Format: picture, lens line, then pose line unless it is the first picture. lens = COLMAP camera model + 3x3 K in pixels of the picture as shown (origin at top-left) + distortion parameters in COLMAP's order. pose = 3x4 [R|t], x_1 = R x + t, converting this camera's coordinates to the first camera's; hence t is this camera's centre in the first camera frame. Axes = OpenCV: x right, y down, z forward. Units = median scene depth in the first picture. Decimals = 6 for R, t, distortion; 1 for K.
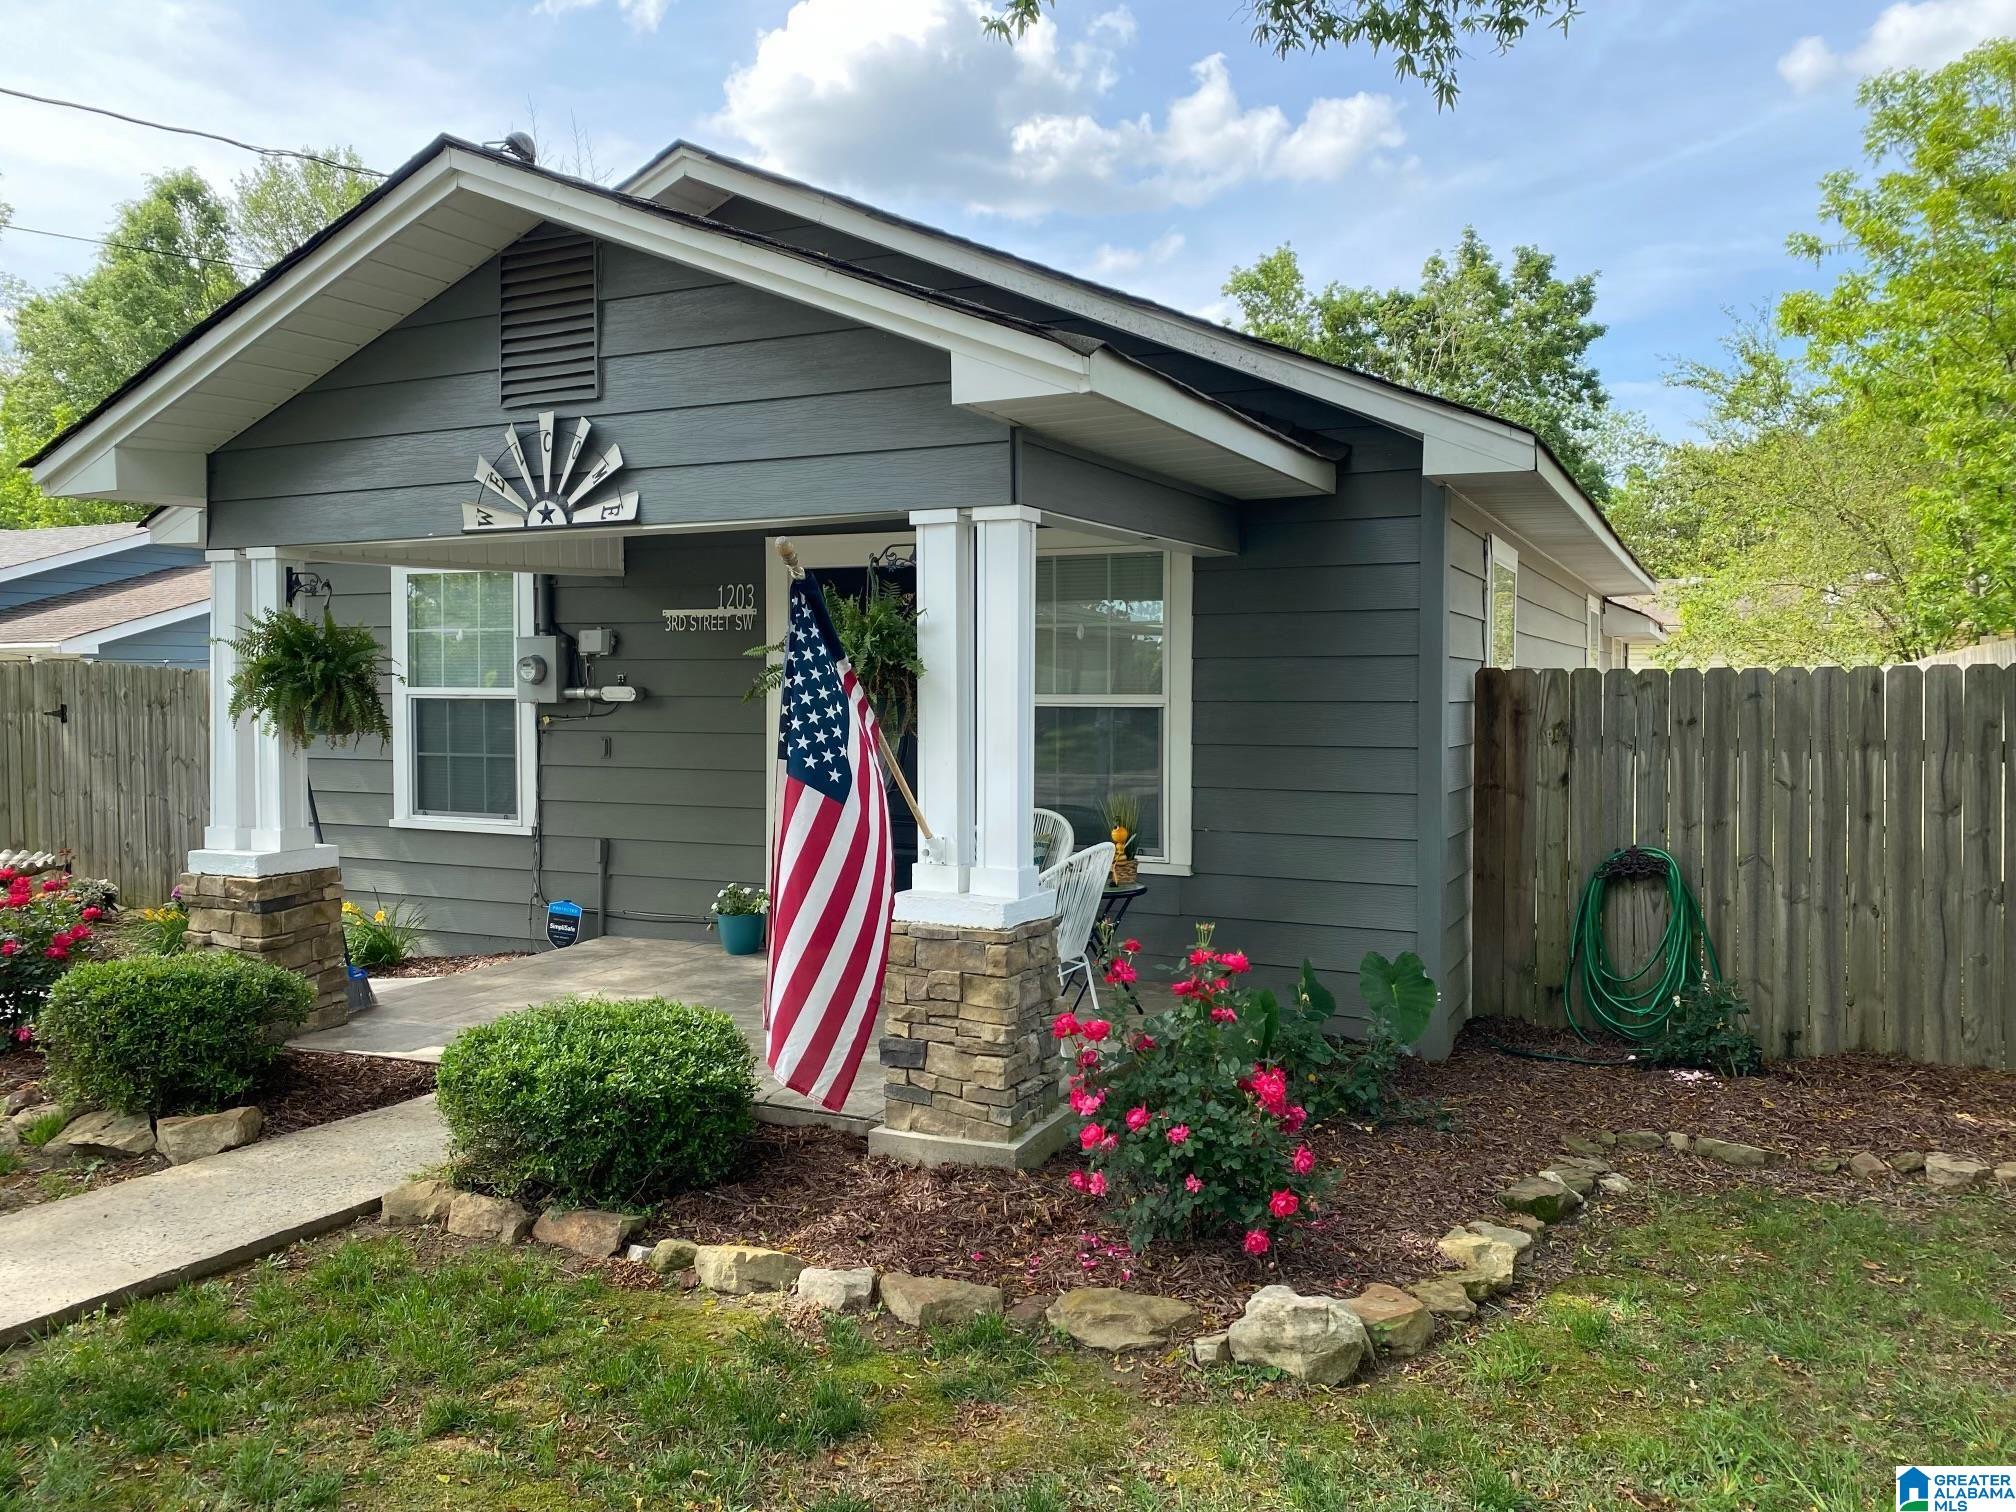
lens RADIAL K [[1527.1, 0, 1009.8], [0, 1527.1, 748.7], [0, 0, 1]] dist [0.027725, 0.000200]
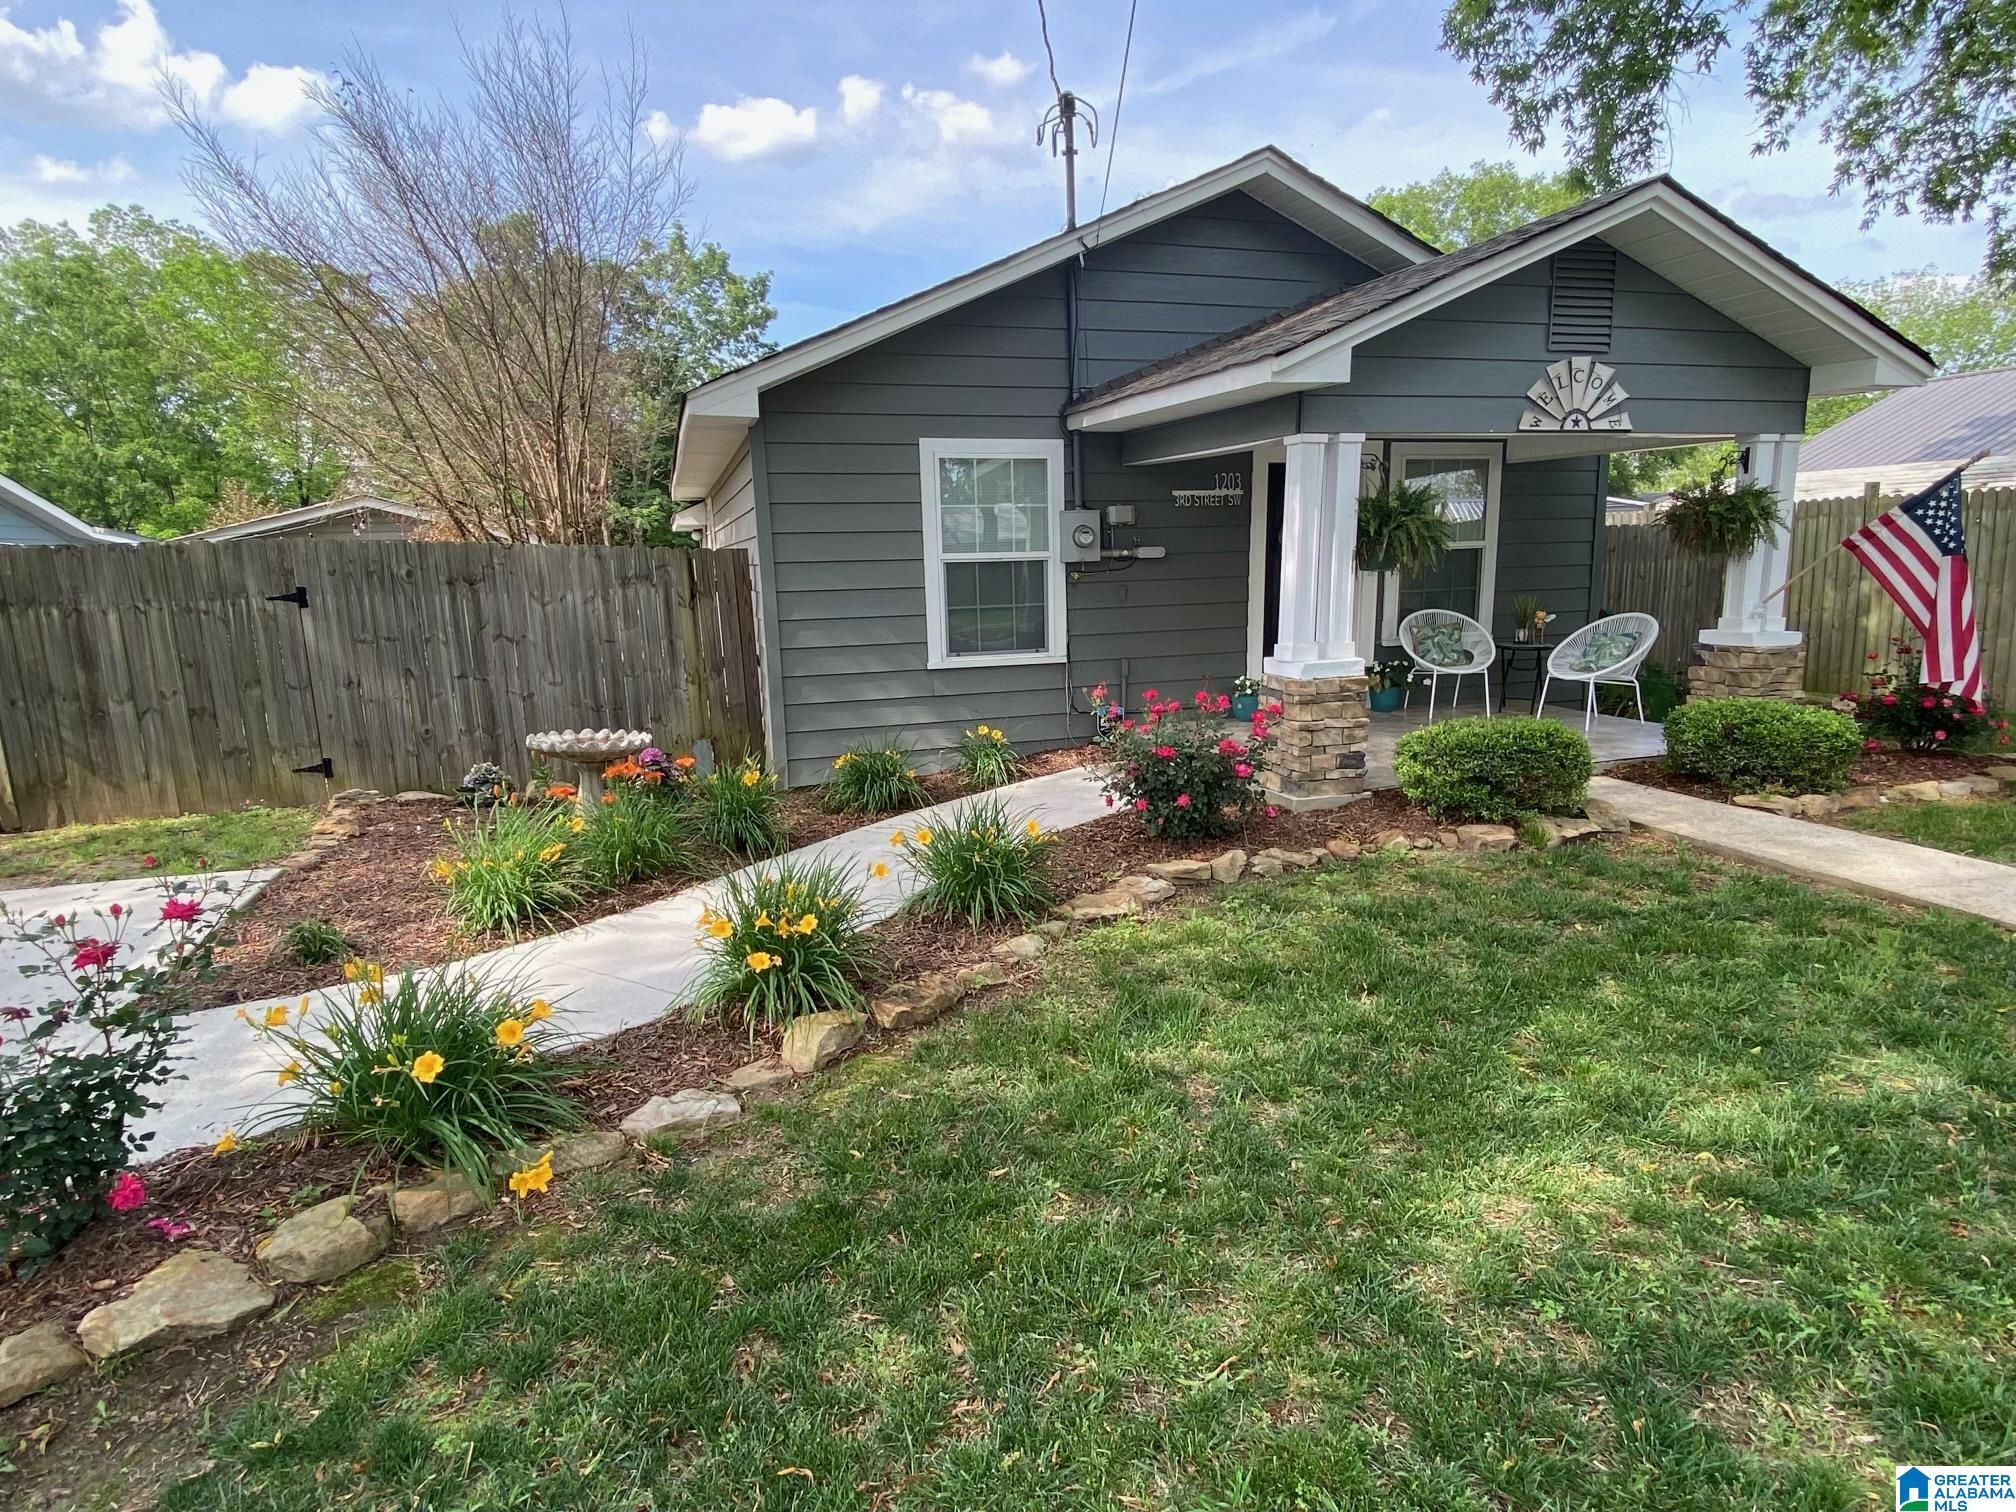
lens RADIAL K [[1090.7, 0, 1005.9], [0, 1090.7, 762.4], [0, 0, 1]] dist [0.024473, -0.000776]
pose [[0.741632, -0.140361, 0.655958, -1.020244], [0.052987, 0.987066, 0.151303, -0.004400], [-0.668711, -0.077454, 0.739477, 0.338125]]
